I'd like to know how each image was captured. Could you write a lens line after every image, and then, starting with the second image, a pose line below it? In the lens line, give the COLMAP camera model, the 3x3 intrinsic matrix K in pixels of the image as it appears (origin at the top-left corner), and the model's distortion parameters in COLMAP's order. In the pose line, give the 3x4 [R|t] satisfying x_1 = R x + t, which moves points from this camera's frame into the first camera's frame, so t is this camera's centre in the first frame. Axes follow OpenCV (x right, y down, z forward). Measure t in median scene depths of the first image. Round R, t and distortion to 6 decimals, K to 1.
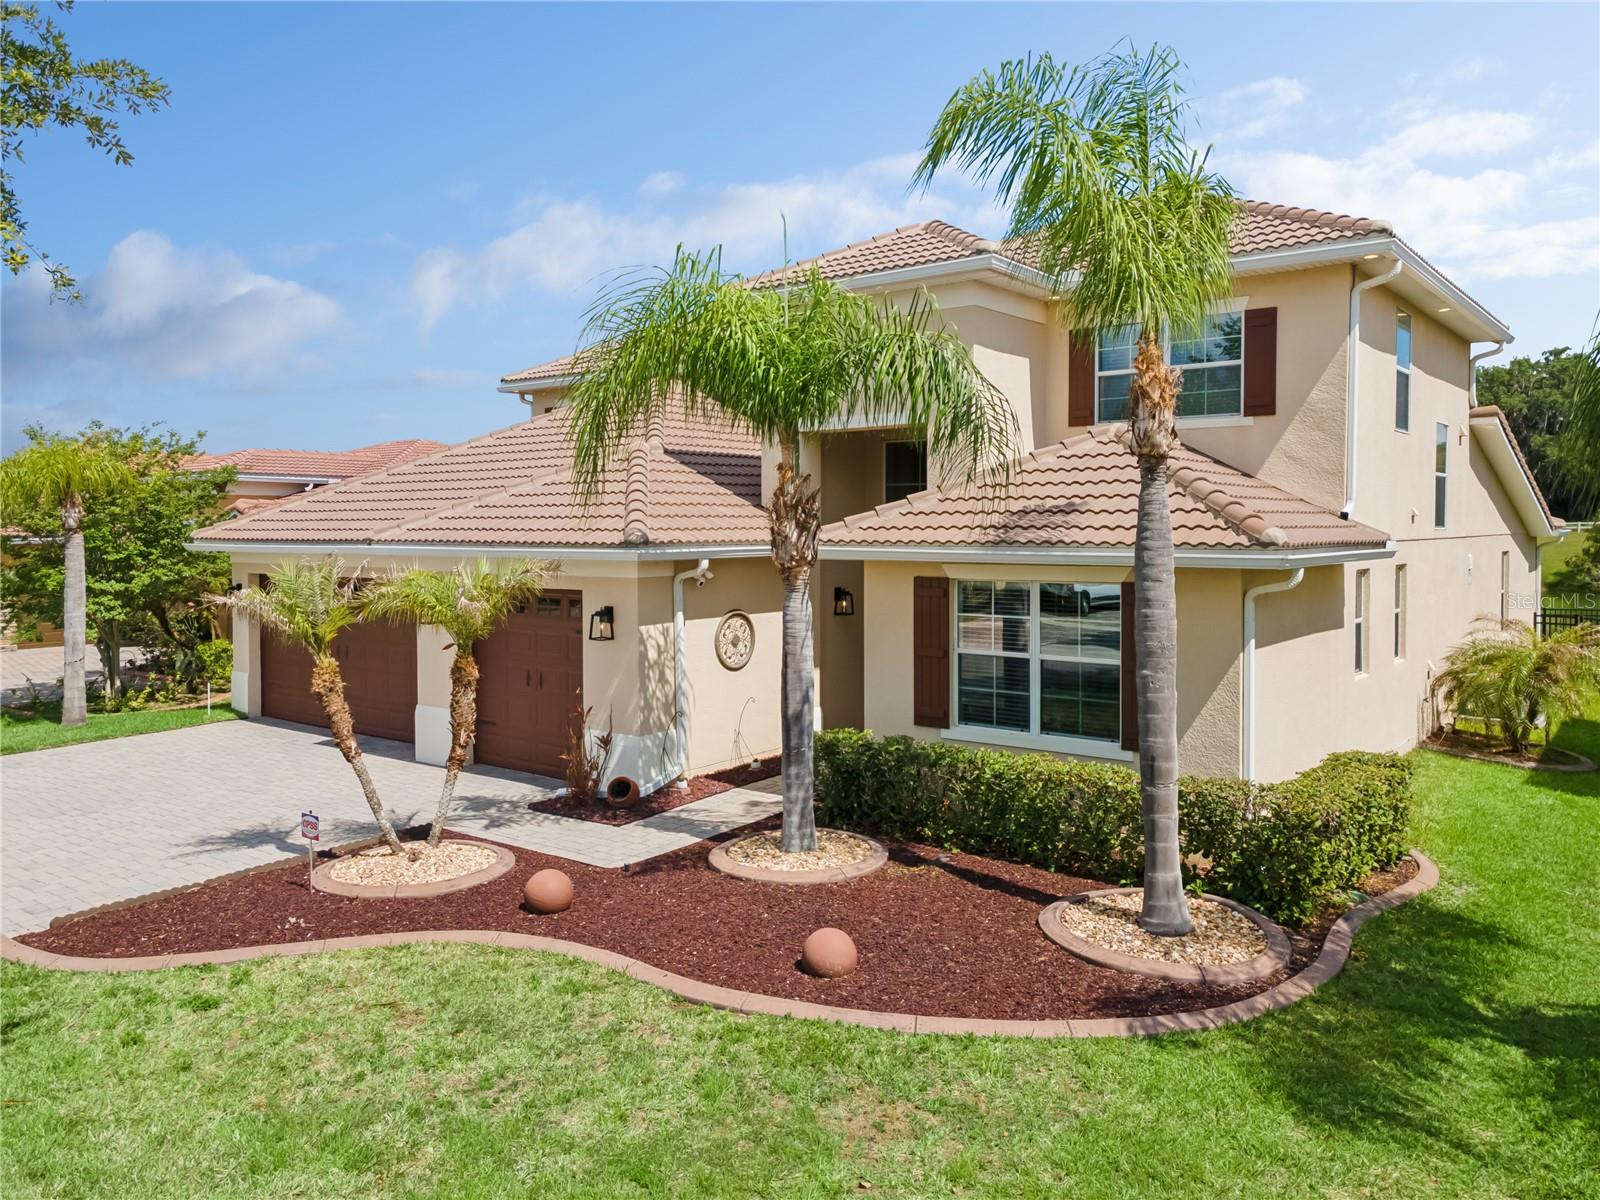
lens RADIAL K [[1185.7, 0, 807.2], [0, 1185.7, 598.8], [0, 0, 1]] dist [0.036167, 0.009765]
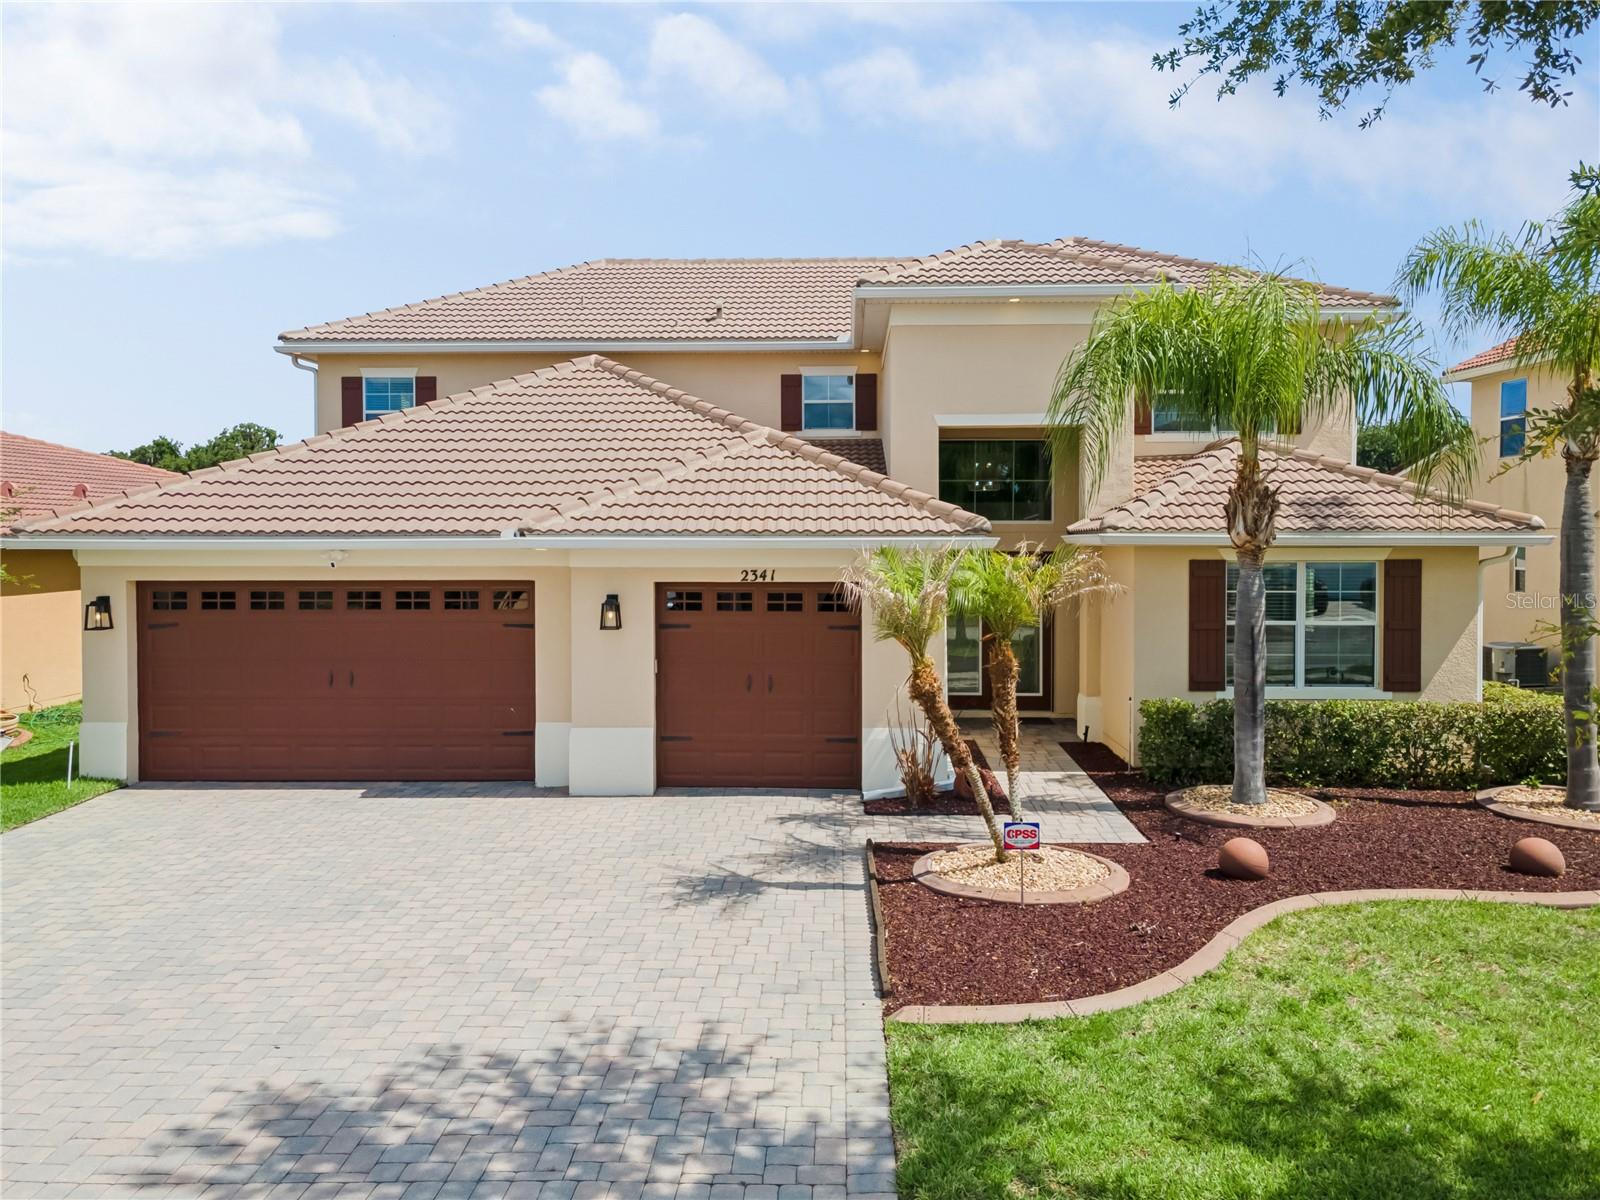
lens RADIAL K [[1185.7, 0, 807.2], [0, 1185.7, 598.8], [0, 0, 1]] dist [0.036167, 0.009765]
pose [[0.802863, -0.028238, 0.595494, -0.882096], [0.035472, 0.999371, -0.000434, 0.005582], [-0.595107, 0.021472, 0.803360, 0.303946]]
